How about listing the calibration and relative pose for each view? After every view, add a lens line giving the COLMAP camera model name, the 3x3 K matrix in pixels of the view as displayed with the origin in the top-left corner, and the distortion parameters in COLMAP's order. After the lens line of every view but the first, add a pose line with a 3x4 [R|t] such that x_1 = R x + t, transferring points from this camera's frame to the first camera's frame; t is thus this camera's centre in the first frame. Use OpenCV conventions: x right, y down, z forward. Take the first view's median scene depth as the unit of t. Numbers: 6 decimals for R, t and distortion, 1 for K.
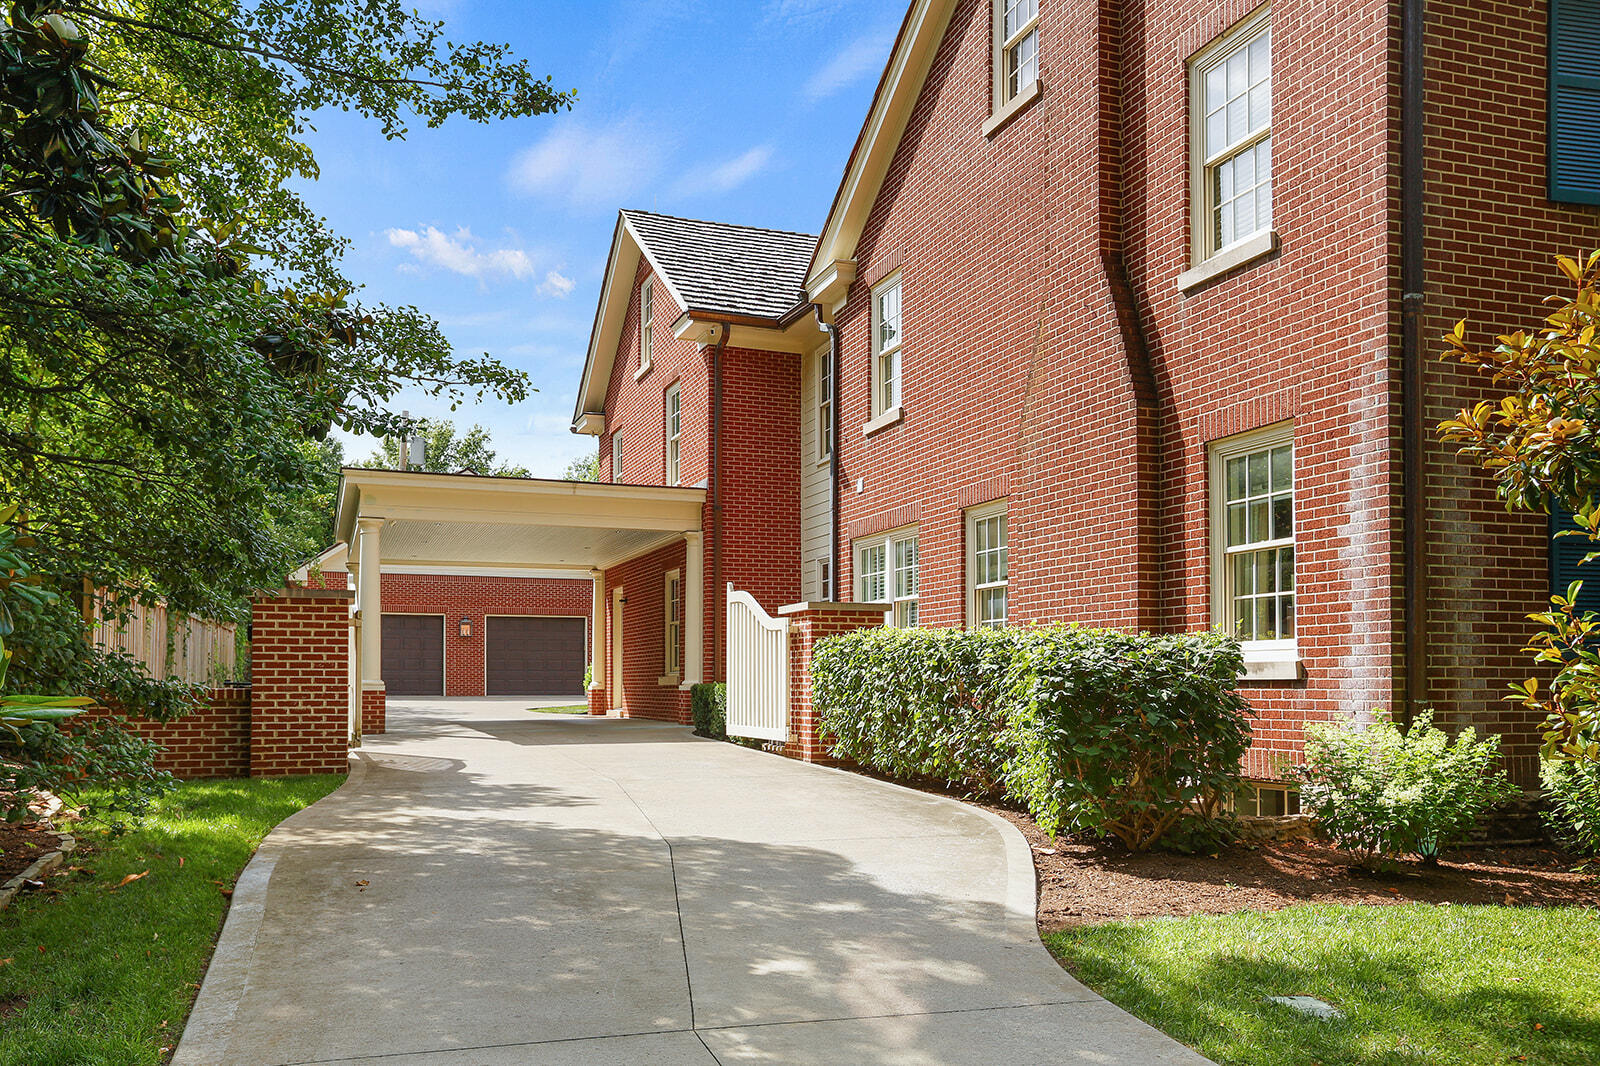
lens RADIAL K [[1321.9, 0, 801.3], [0, 1321.9, 687.2], [0, 0, 1]] dist [-0.002645, 0.002323]
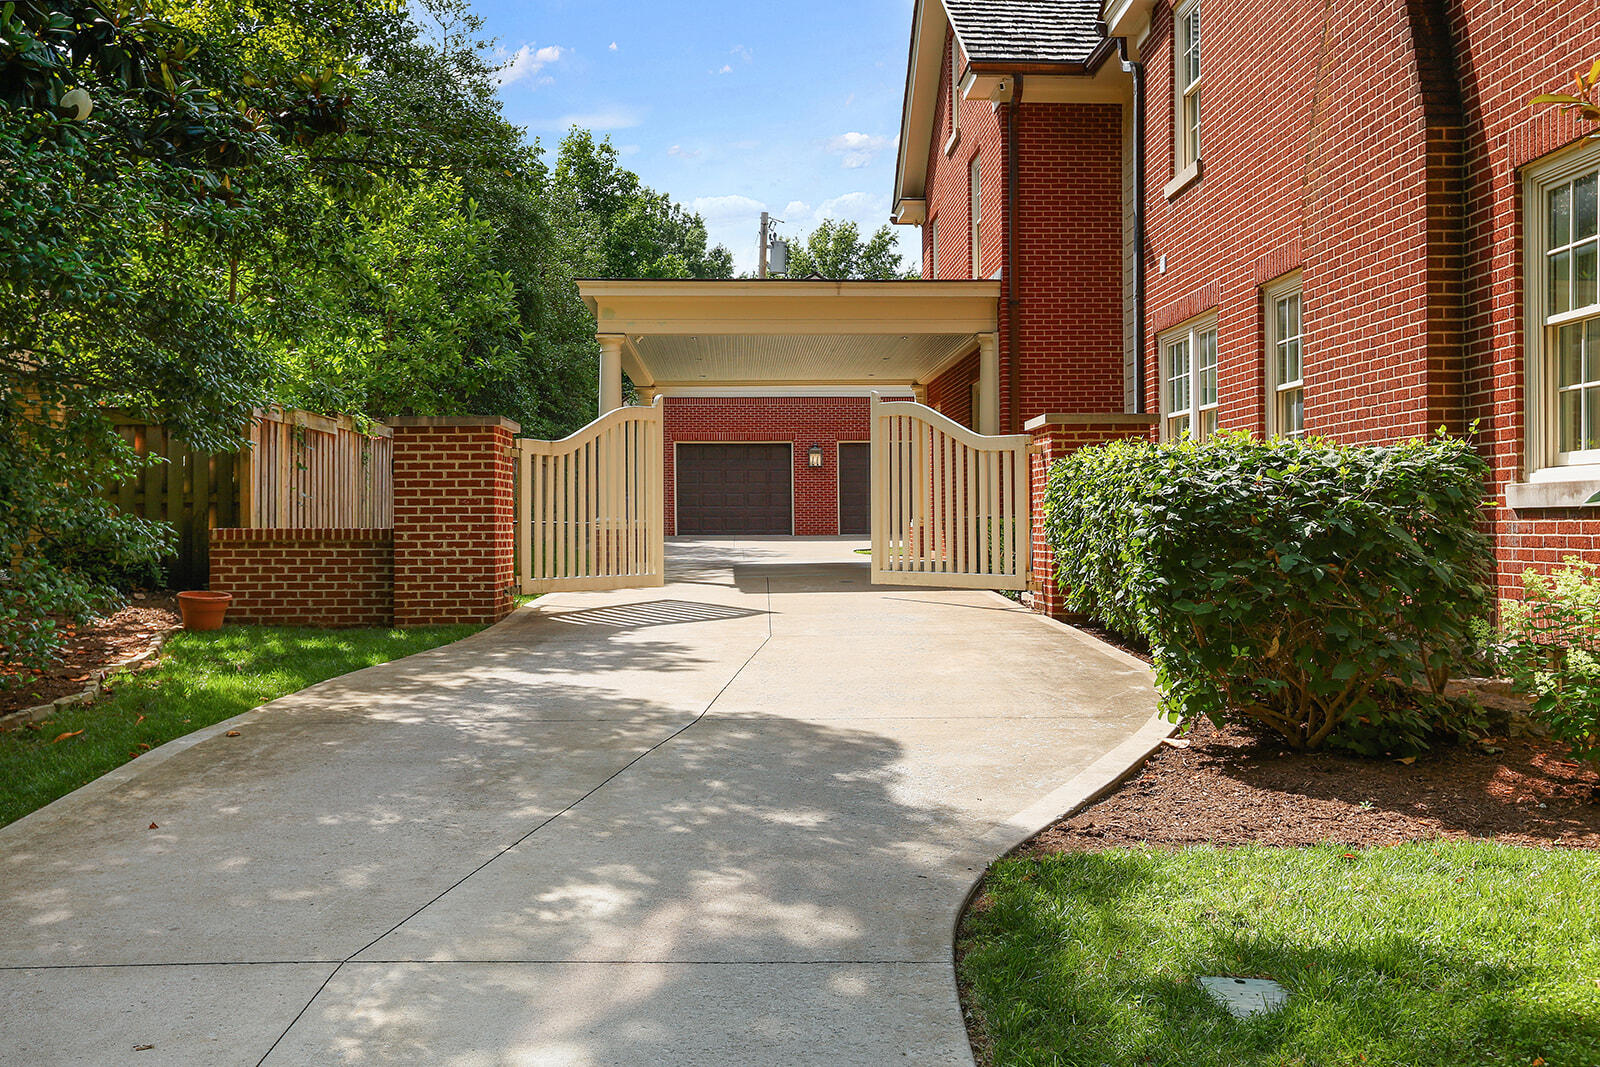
lens RADIAL K [[1549.2, 0, 800.0], [0, 1549.2, 533.5], [0, 0, 1]] dist [-0.005140, 0.155155]
pose [[0.949858, -0.004880, -0.312643, 0.175671], [0.006835, 0.999963, 0.005158, 0.001117], [0.312606, -0.007036, 0.949857, 0.081212]]
